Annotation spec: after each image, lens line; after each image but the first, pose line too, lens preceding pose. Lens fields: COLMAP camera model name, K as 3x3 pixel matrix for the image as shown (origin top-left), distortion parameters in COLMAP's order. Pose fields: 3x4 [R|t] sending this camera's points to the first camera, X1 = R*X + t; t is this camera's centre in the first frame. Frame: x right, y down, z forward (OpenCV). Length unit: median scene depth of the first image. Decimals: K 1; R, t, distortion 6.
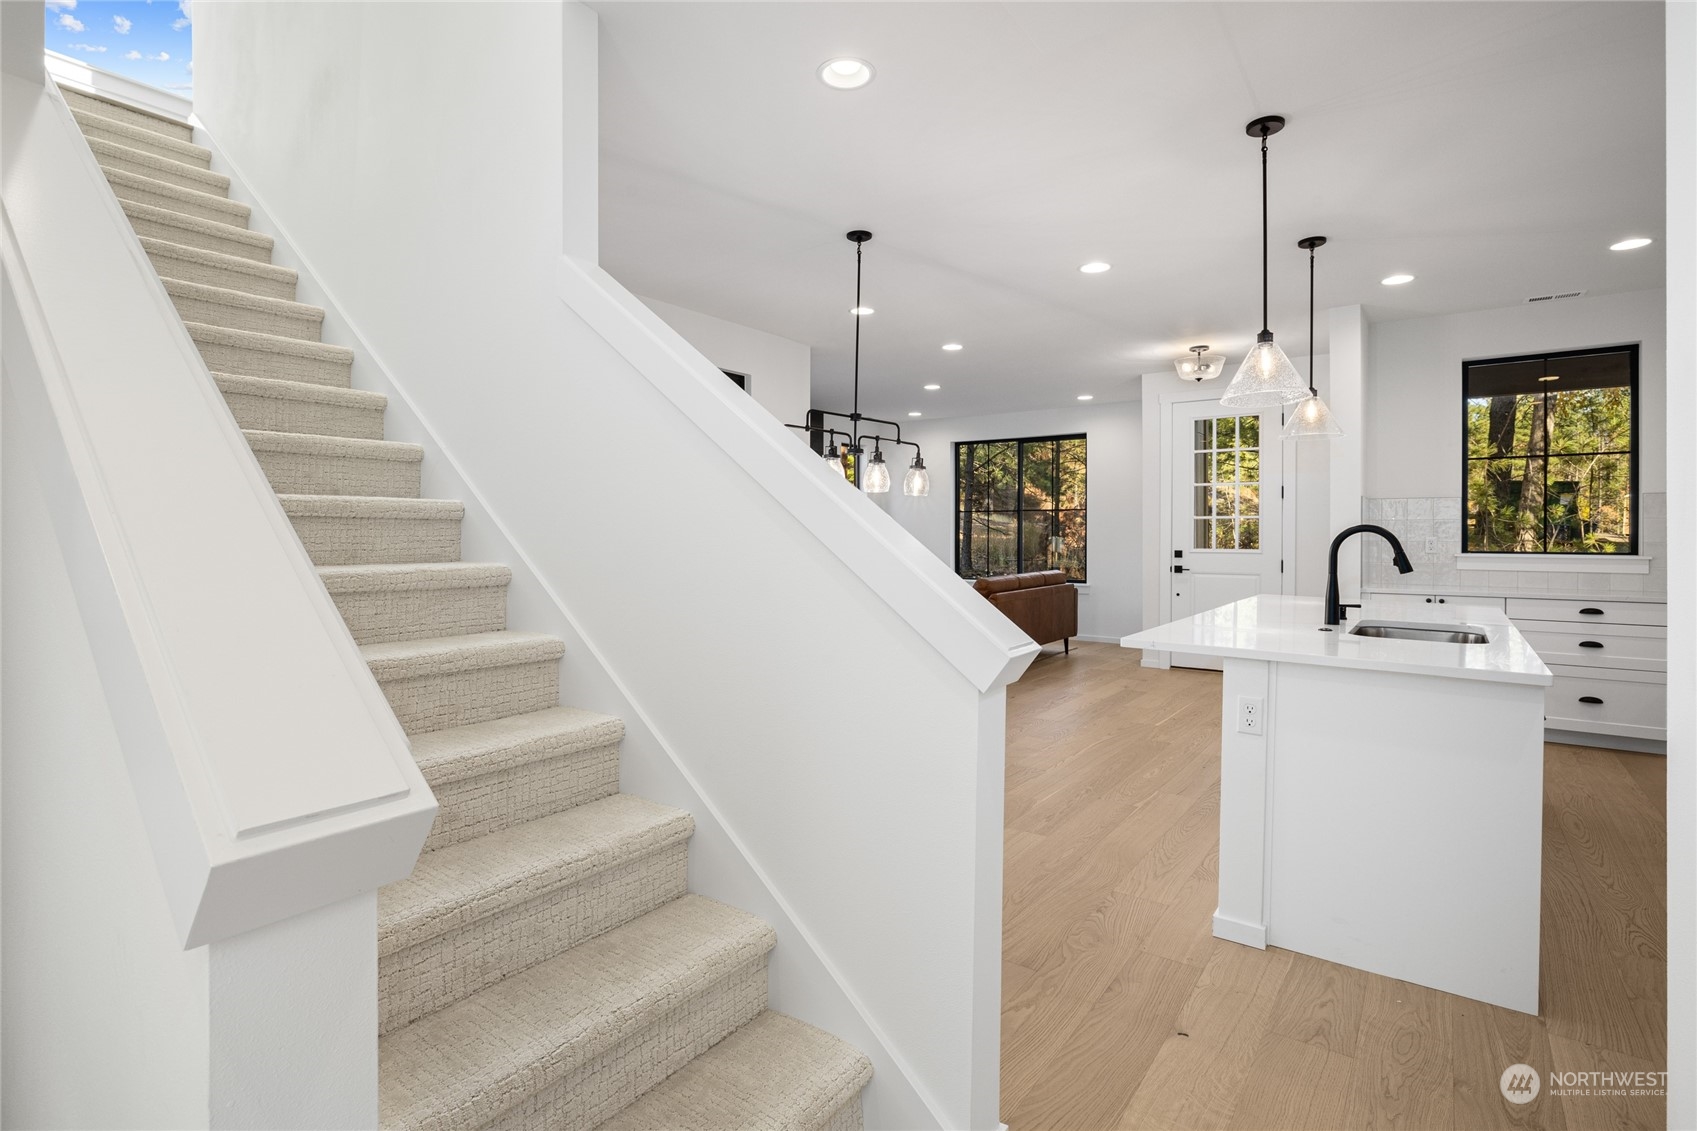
lens RADIAL K [[831.4, 0, 839.9], [0, 831.4, 542.5], [0, 0, 1]] dist [-0.010946, 0.005925]
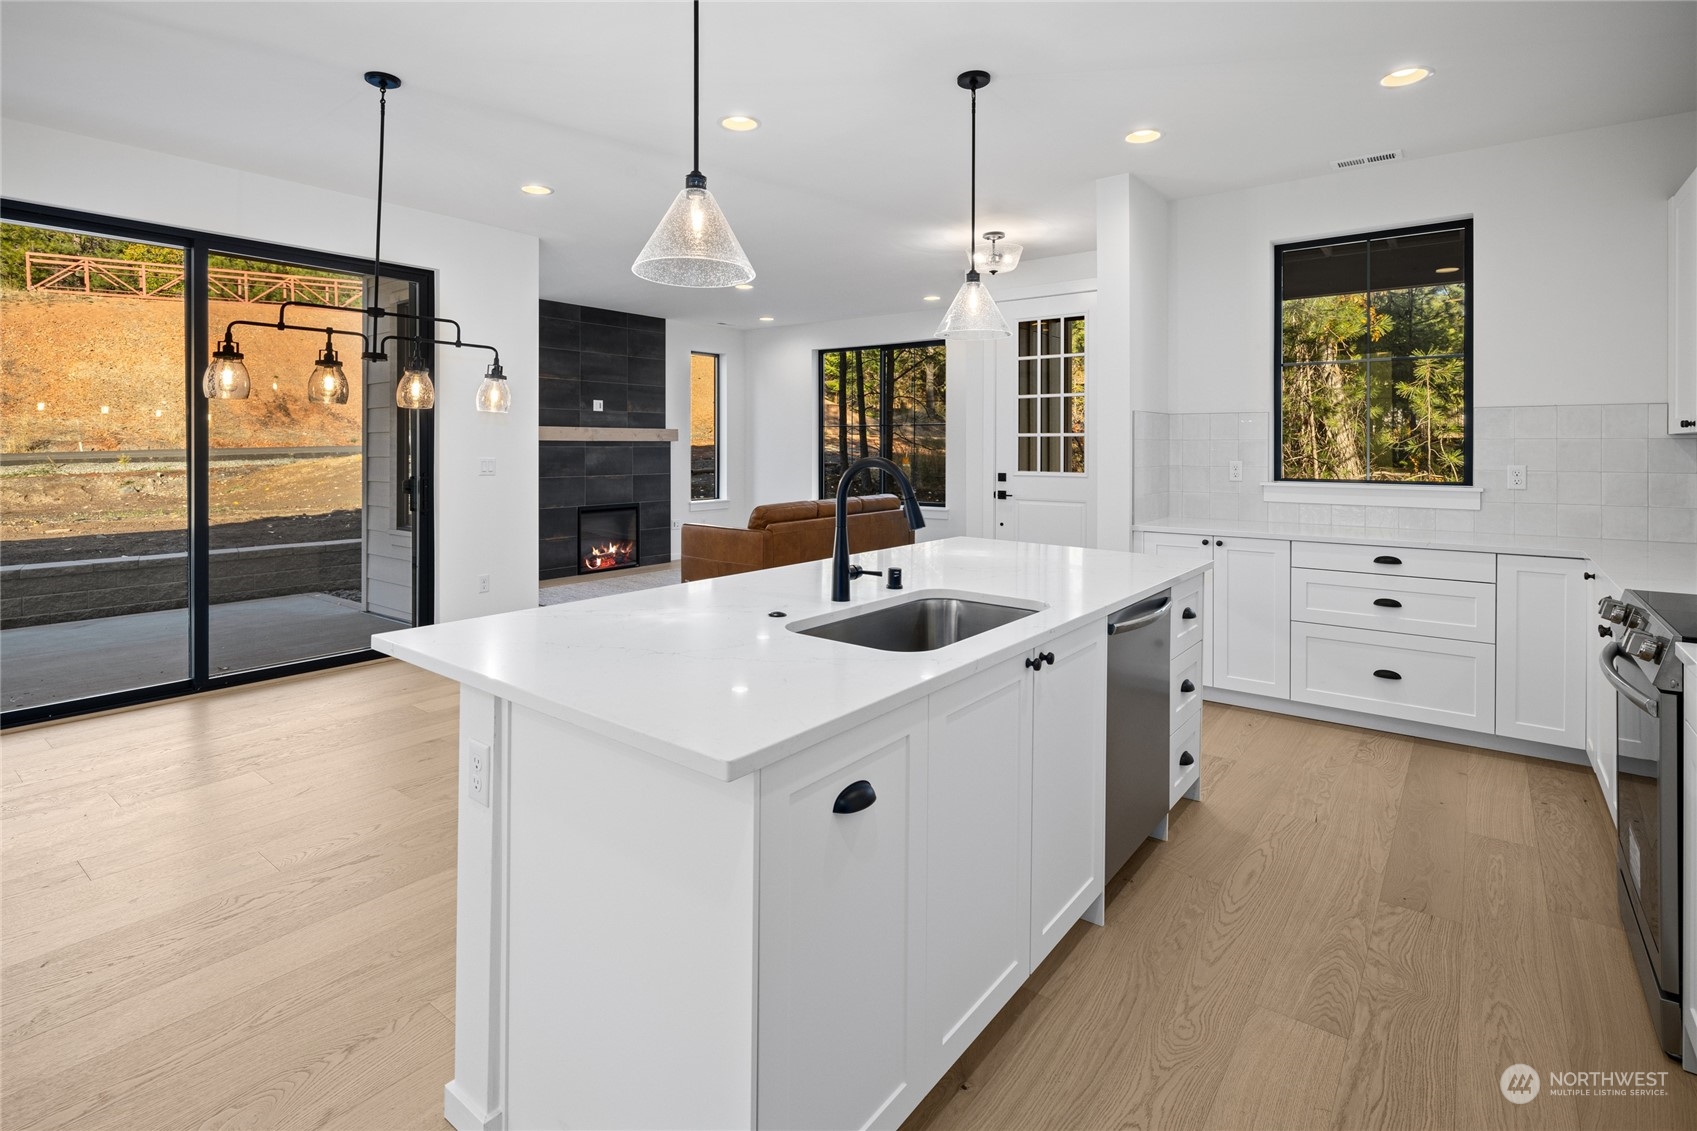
lens RADIAL K [[831.4, 0, 829.6], [0, 831.4, 458.3], [0, 0, 1]] dist [-0.010946, 0.005925]
pose [[0.999450, 0.000680, -0.033163, 0.294834], [-0.000522, 0.999989, 0.004763, -0.011296], [0.033166, -0.004744, 0.999439, 0.148371]]
